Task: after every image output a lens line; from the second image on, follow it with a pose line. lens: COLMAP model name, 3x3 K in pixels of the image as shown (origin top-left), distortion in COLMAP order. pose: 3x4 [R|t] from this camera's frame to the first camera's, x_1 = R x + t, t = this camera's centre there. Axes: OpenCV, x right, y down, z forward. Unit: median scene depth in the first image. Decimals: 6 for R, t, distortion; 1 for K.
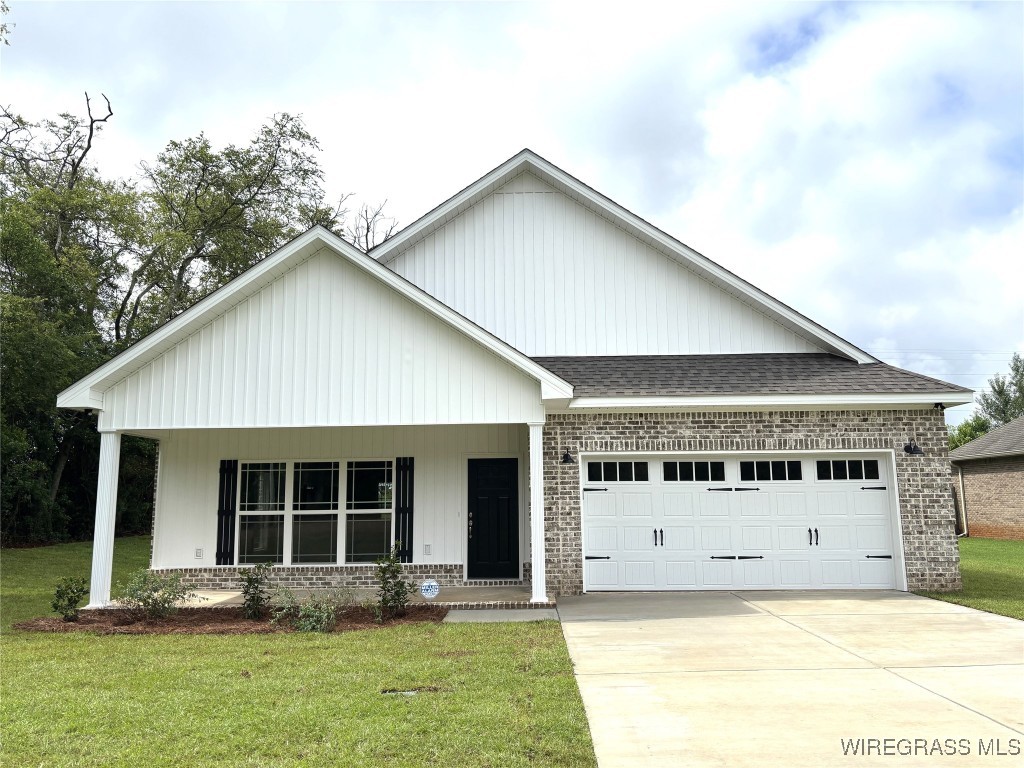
lens RADIAL K [[772.8, 0, 515.8], [0, 772.8, 383.7], [0, 0, 1]] dist [0.012879, -0.022391]
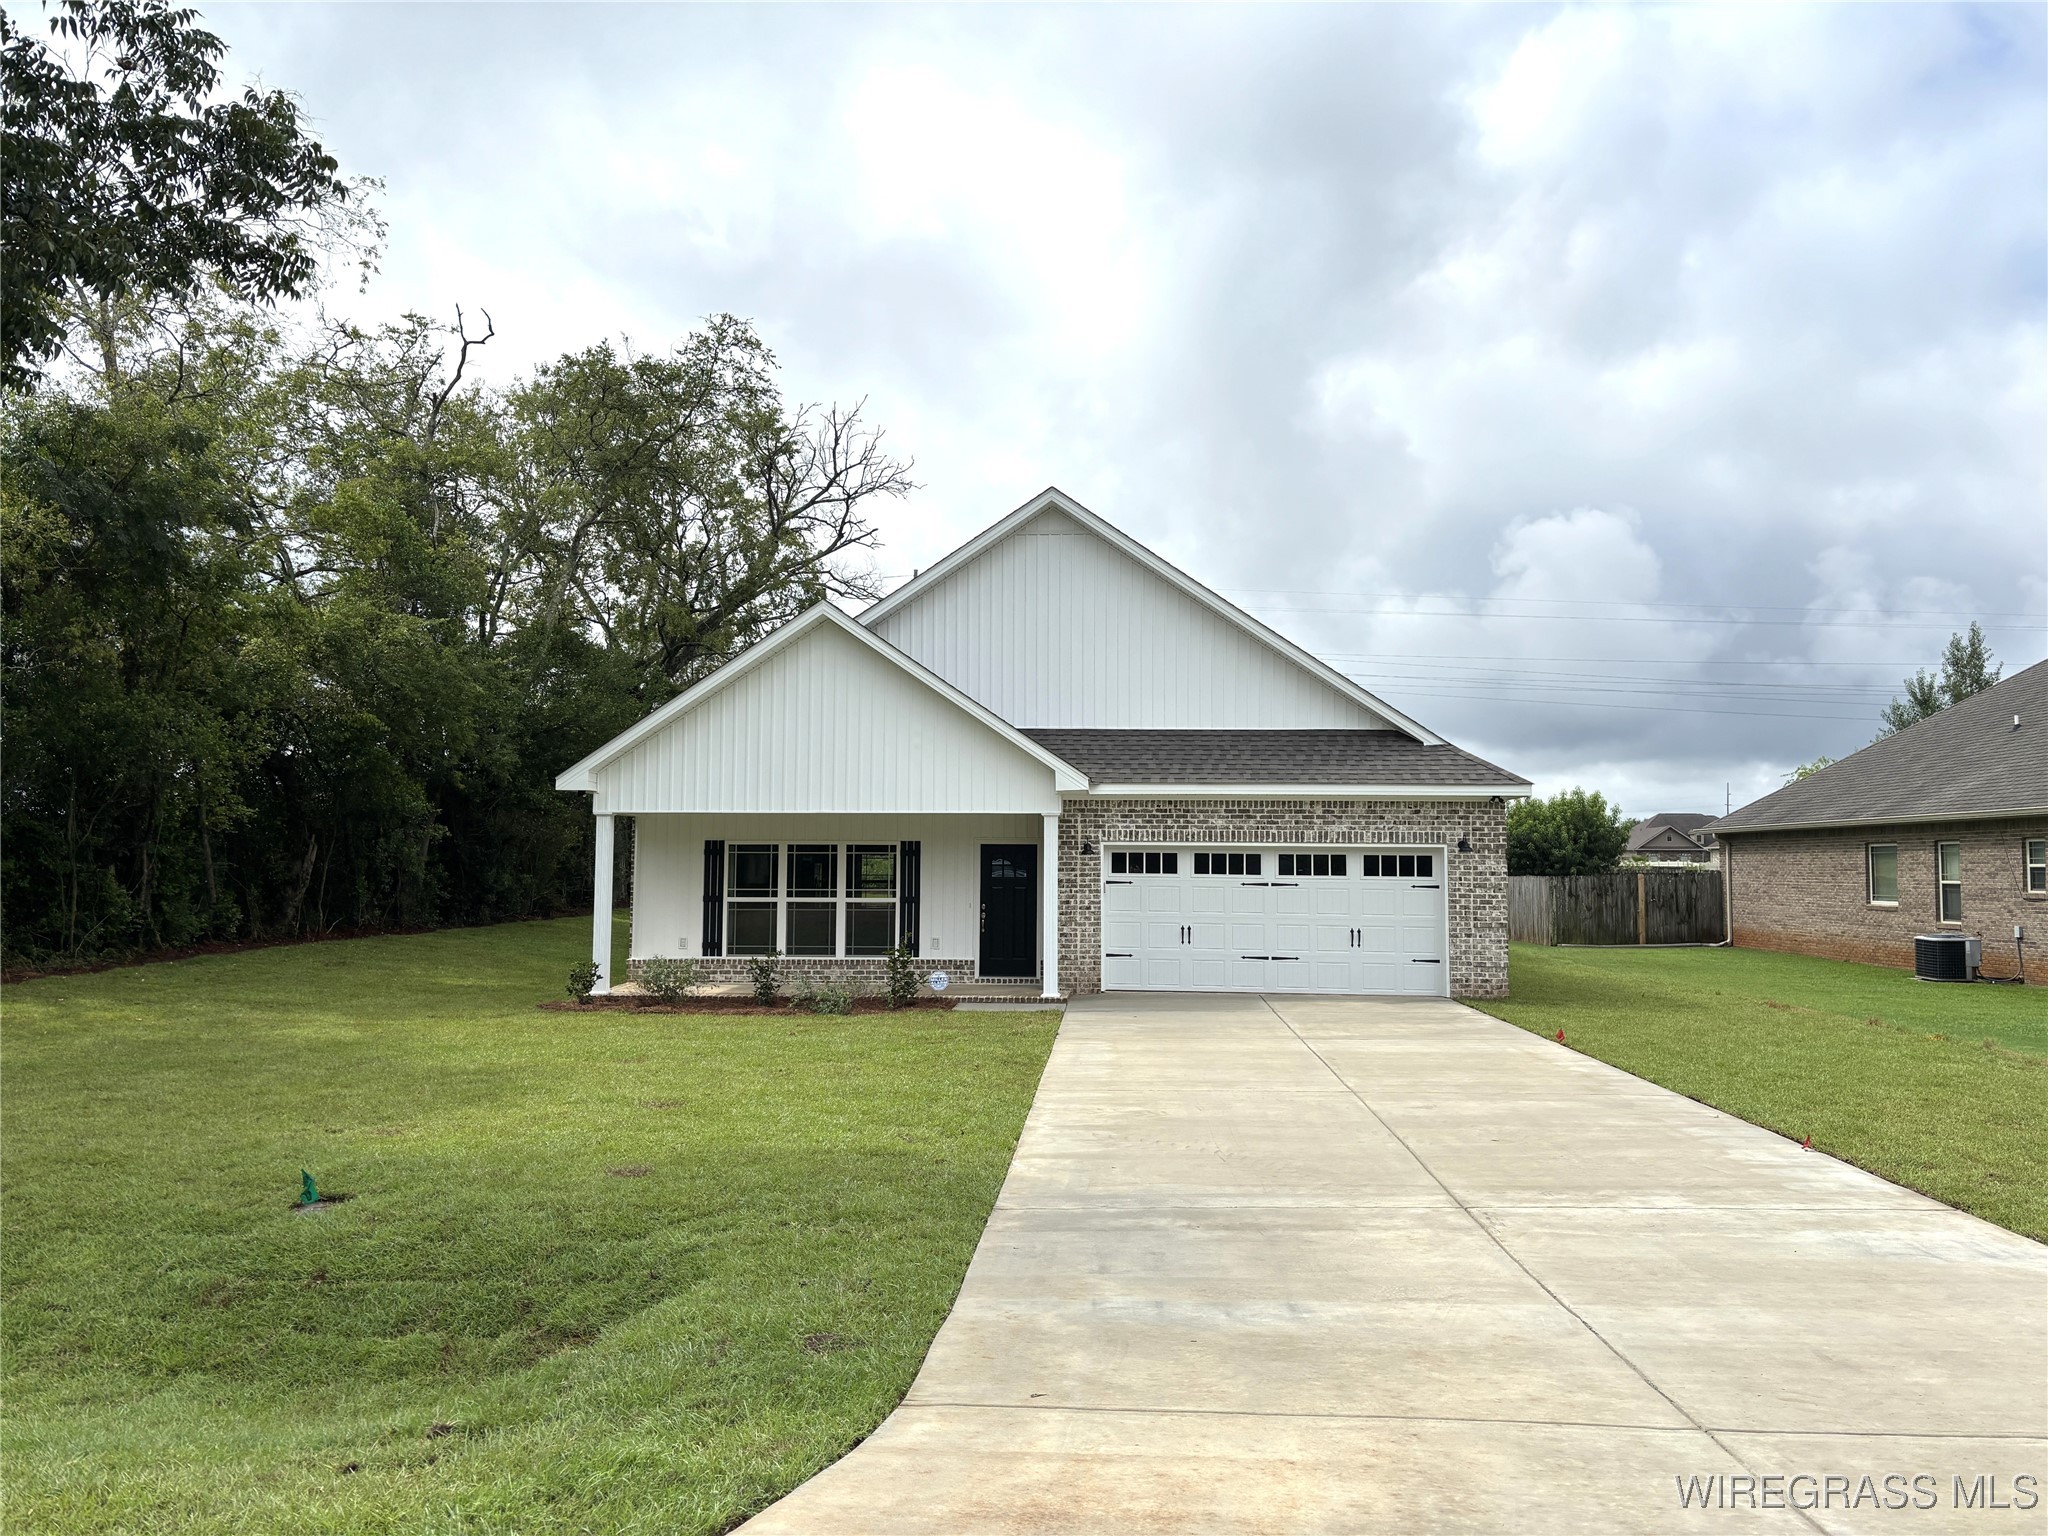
lens RADIAL K [[1545.7, 0, 1017.5], [0, 1545.7, 768.5], [0, 0, 1]] dist [0.012879, -0.022391]
pose [[0.998469, 0.014276, -0.053431, 0.079219], [-0.009507, 0.996034, 0.088461, -0.157818], [0.054482, -0.087818, 0.994646, -0.814494]]
